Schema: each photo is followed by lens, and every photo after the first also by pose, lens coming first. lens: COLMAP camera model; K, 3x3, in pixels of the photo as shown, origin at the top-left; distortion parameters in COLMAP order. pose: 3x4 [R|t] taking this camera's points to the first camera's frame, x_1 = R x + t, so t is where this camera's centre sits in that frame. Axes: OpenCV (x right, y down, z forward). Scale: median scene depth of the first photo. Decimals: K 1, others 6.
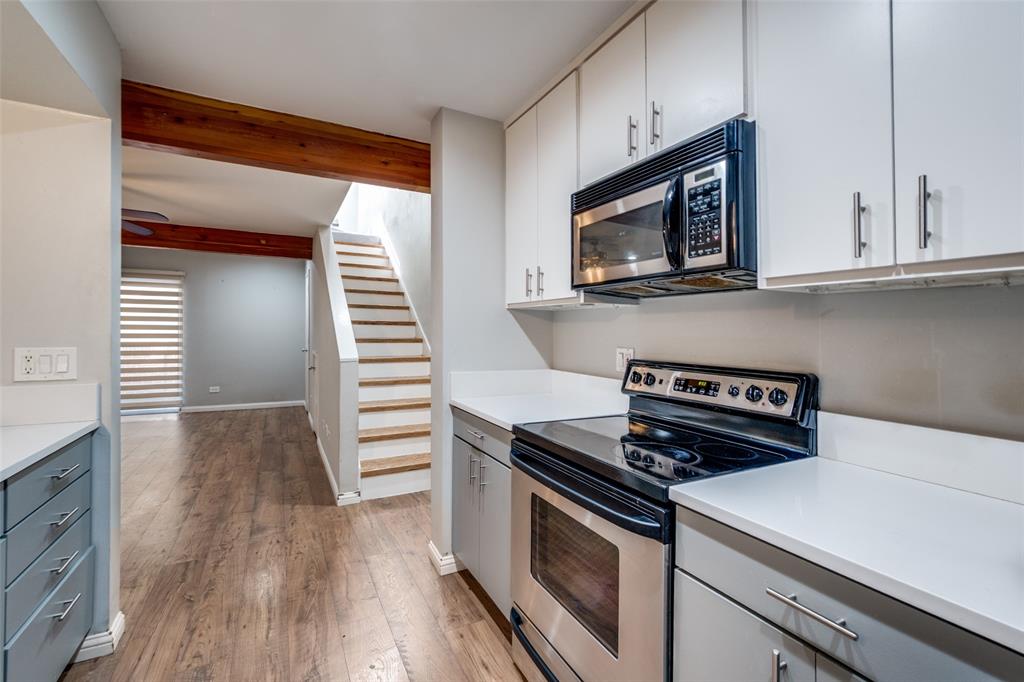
lens RADIAL K [[442.9, 0, 507.1], [0, 442.9, 325.1], [0, 0, 1]] dist [0.002648, 0.001861]
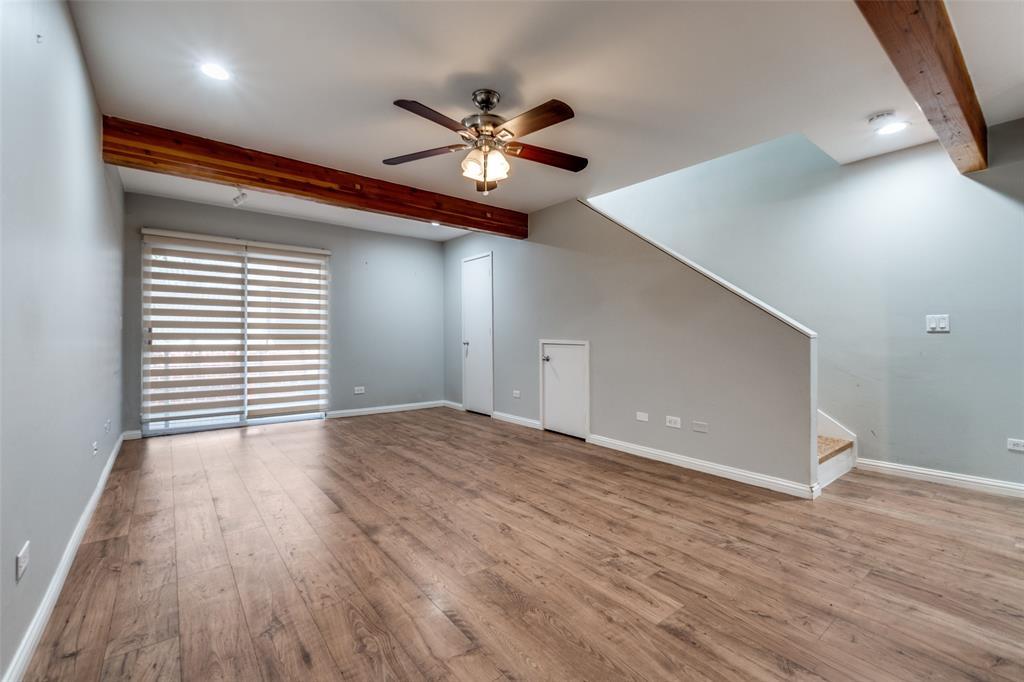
lens RADIAL K [[437.1, 0, 503.2], [0, 437.1, 331.0], [0, 0, 1]] dist [-0.005999, 0.001430]
pose [[0.983414, -0.005966, 0.181279, -1.579123], [0.005393, 0.999979, 0.003653, 0.086990], [-0.181297, -0.002615, 0.983425, 0.353247]]
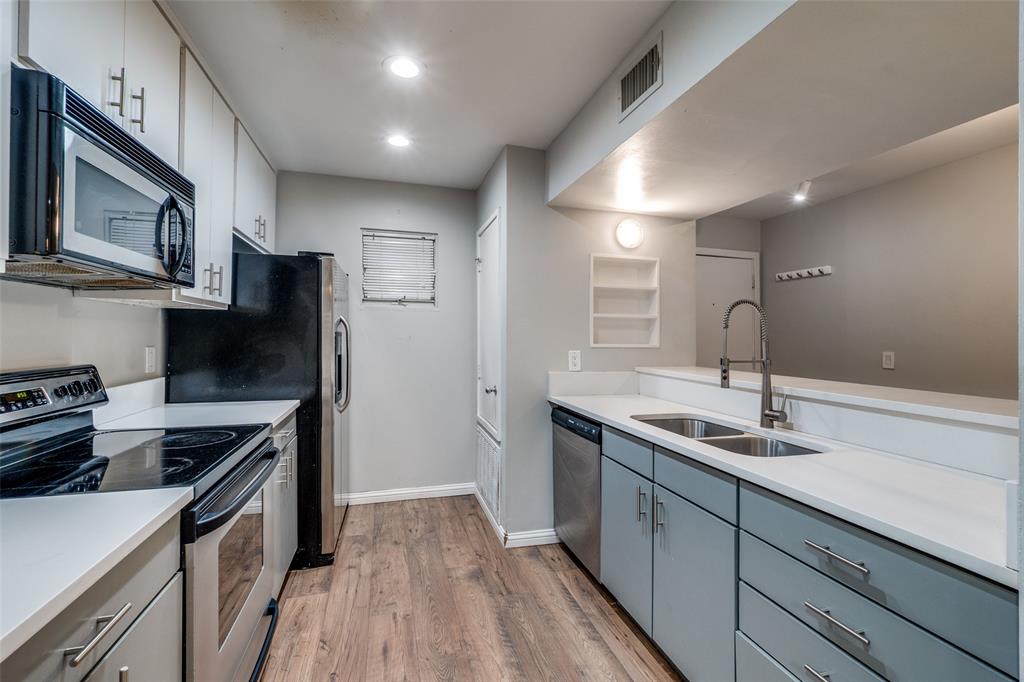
lens RADIAL K [[437.1, 0, 510.0], [0, 437.1, 335.1], [0, 0, 1]] dist [-0.005999, 0.001430]
pose [[-0.980809, -0.023901, 0.193499, -0.395354], [-0.027002, 0.999545, -0.013406, 0.008532], [-0.193091, -0.018373, -0.981009, 1.124260]]
